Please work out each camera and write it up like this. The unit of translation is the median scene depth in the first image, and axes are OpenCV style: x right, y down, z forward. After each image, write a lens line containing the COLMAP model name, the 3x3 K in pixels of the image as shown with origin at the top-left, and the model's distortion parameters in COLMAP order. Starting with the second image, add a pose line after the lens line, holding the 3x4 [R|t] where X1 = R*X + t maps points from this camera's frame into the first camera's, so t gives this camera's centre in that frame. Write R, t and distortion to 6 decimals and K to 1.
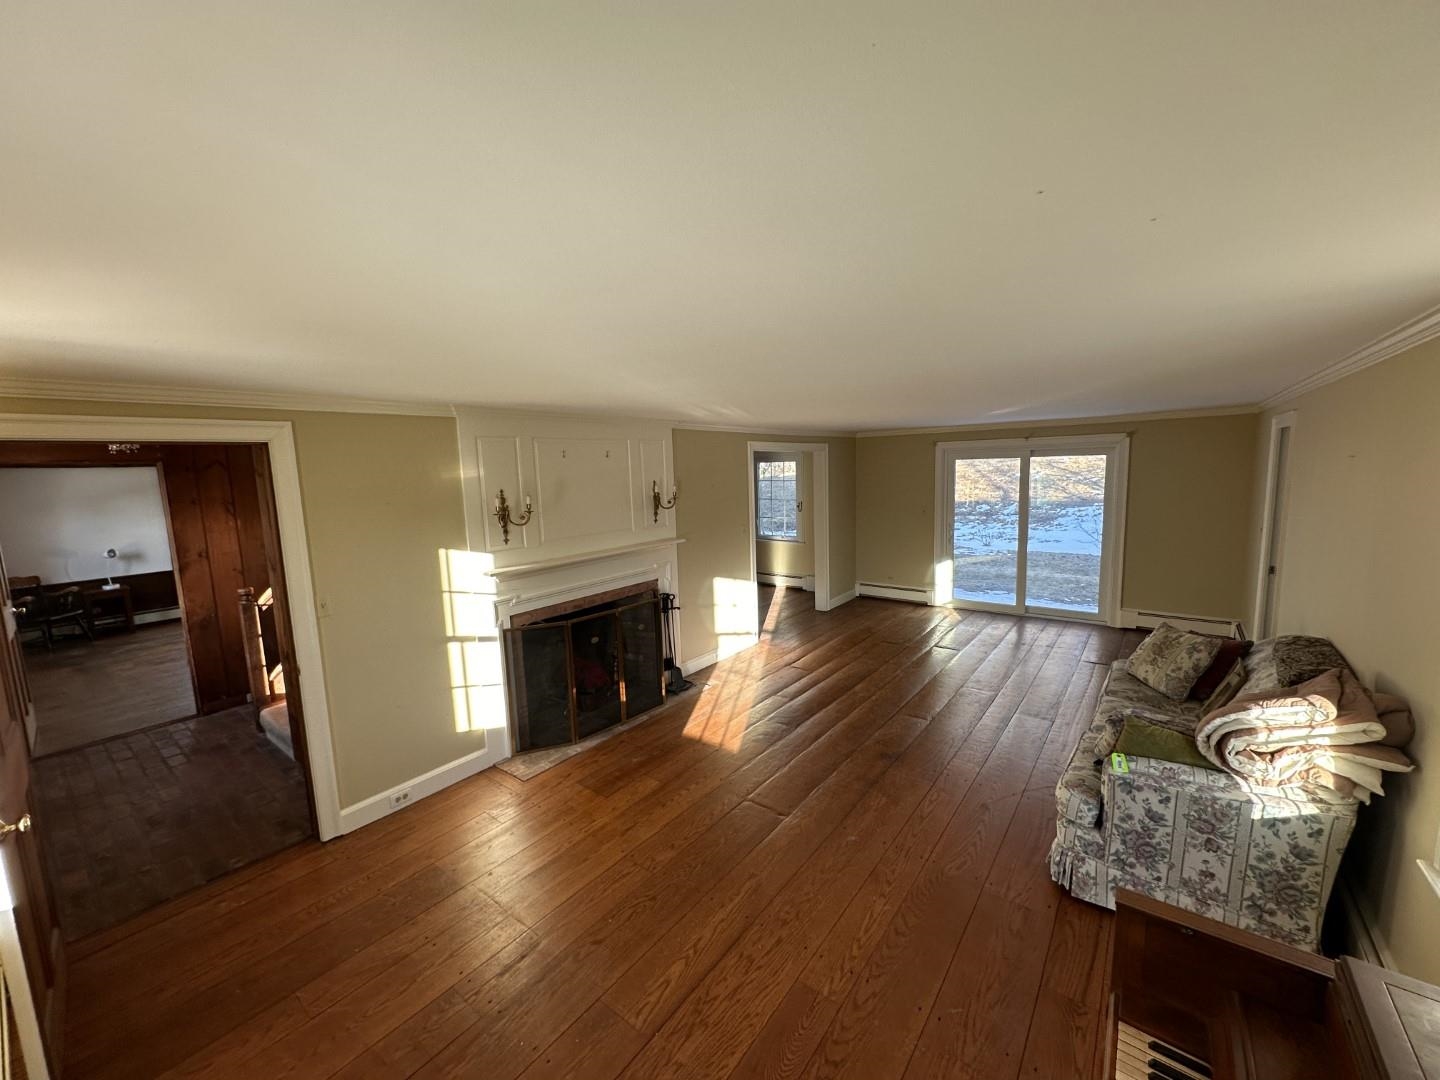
lens RADIAL K [[578.0, 0, 720.0], [0, 578.0, 540.0], [0, 0, 1]] dist [-0.000098, 0.000023]
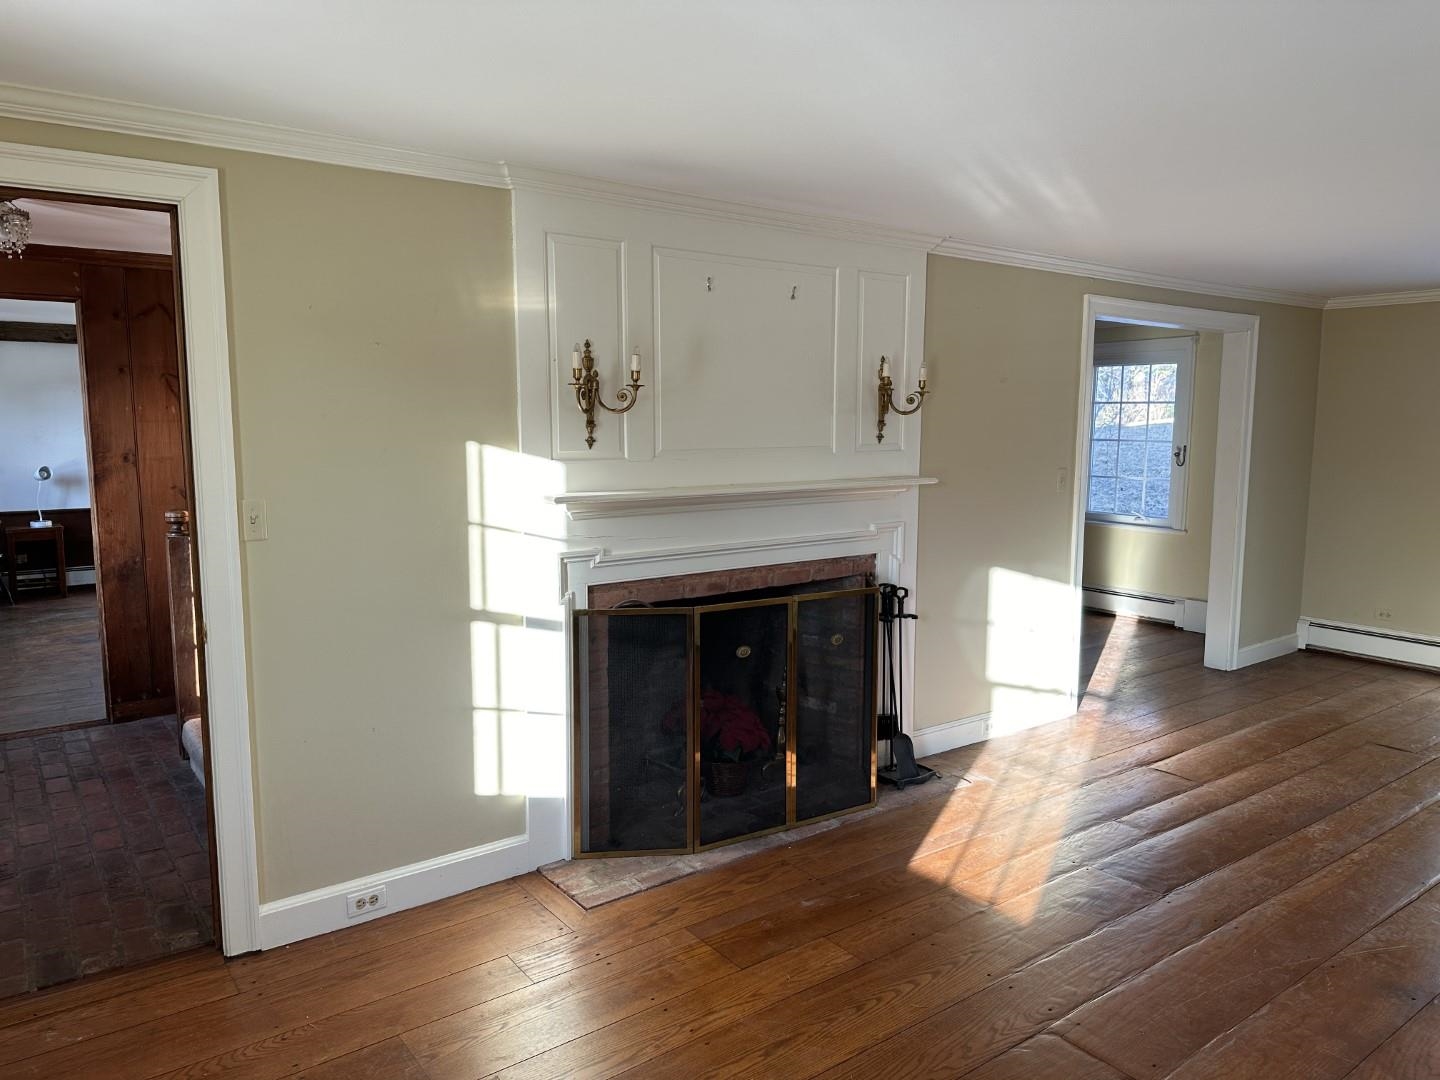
lens RADIAL K [[993.3, 0, 720.0], [0, 993.3, 540.0], [0, 0, 1]] dist [0.085553, -0.120011]
pose [[0.962668, 0.064085, -0.262991, -0.014091], [-0.067496, 0.997712, -0.003947, 0.080066], [0.262136, 0.021551, 0.964790, 0.153325]]
